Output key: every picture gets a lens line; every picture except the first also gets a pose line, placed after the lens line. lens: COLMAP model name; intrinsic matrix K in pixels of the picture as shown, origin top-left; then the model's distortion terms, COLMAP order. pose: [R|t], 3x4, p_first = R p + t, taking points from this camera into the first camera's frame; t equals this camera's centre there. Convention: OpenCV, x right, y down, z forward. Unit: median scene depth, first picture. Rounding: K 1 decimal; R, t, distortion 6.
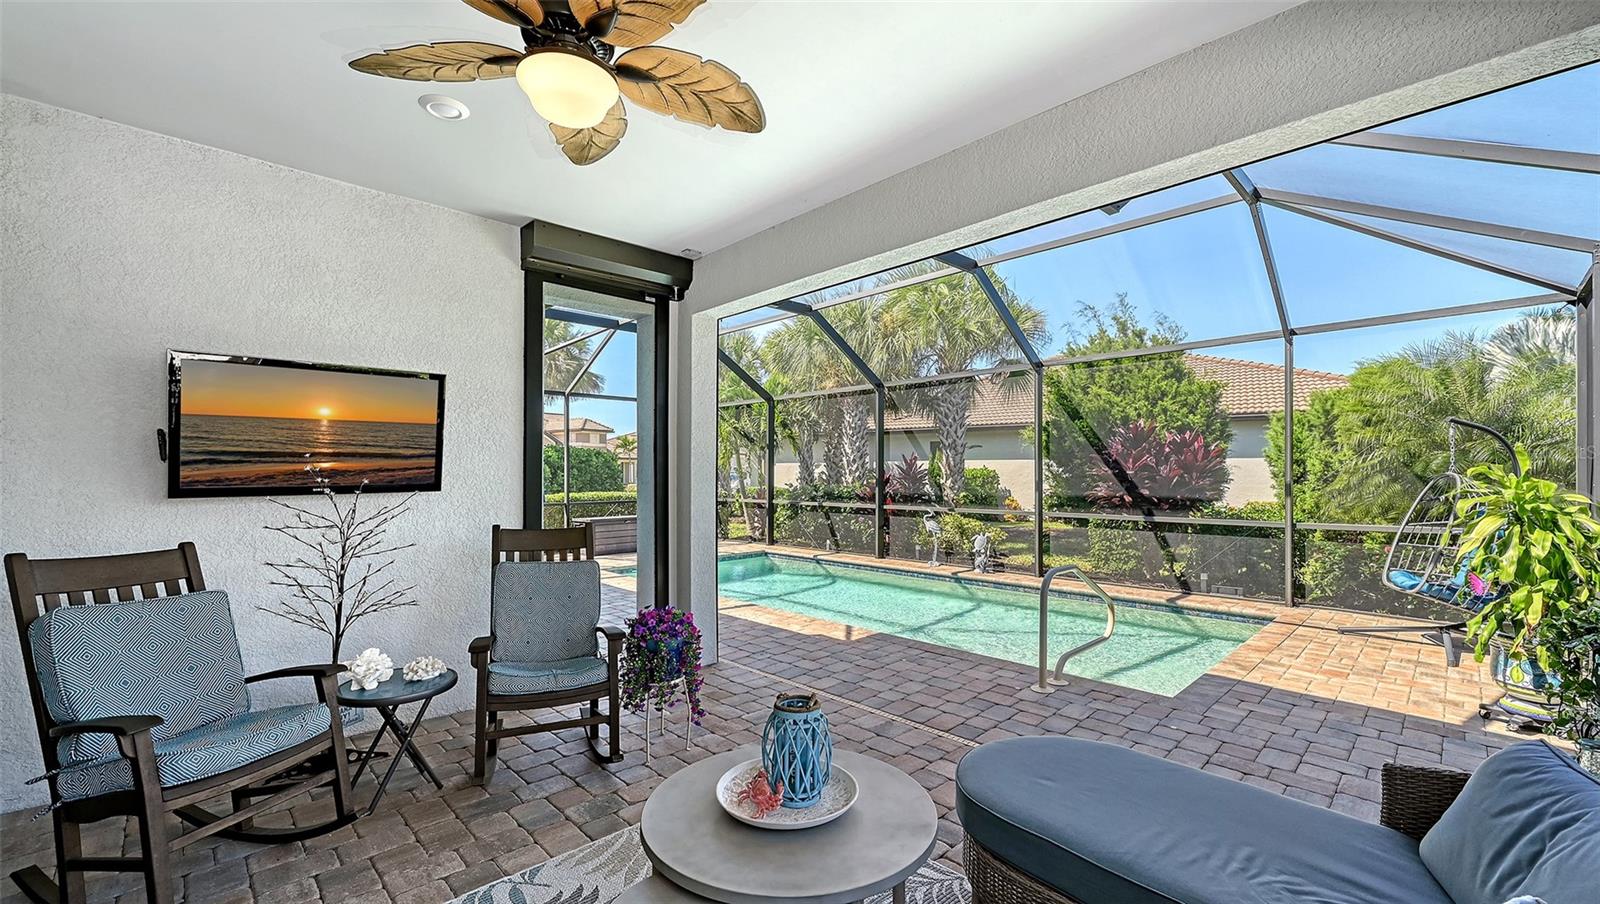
lens RADIAL K [[641.1, 0, 800.0], [0, 641.1, 452.0], [0, 0, 1]] dist [0.001809, 0.000069]
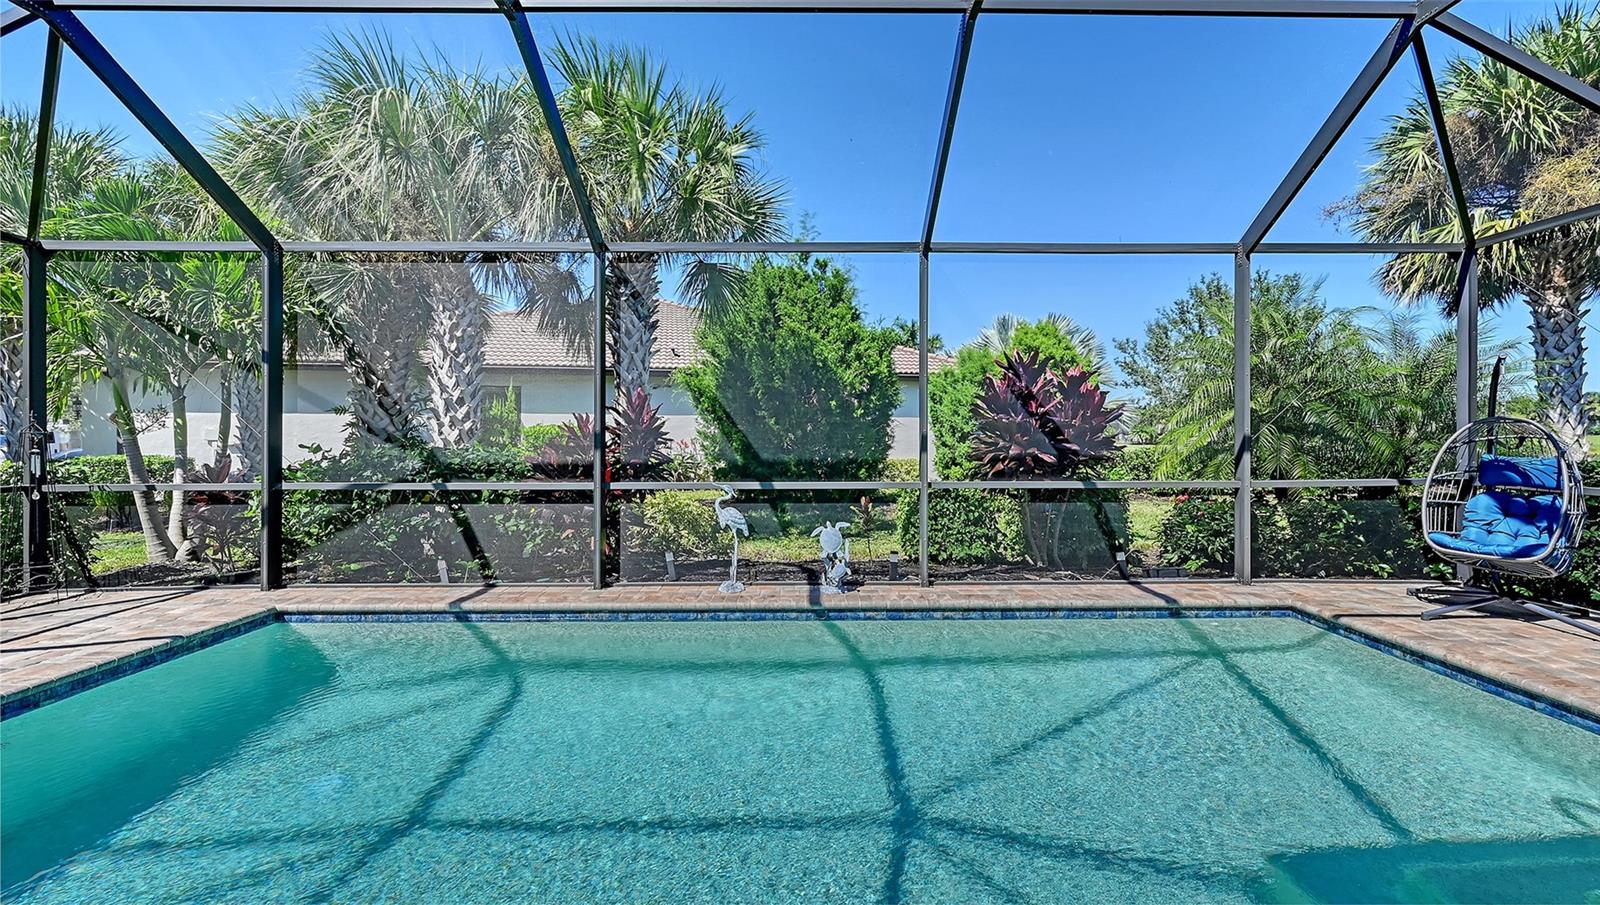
lens RADIAL K [[641.1, 0, 800.0], [0, 641.1, 452.5], [0, 0, 1]] dist [0.001809, 0.000069]
pose [[0.688889, -0.017211, 0.724662, -0.131450], [-0.025369, 0.998533, 0.047832, 0.029229], [-0.724423, -0.051335, 0.687442, 0.522514]]
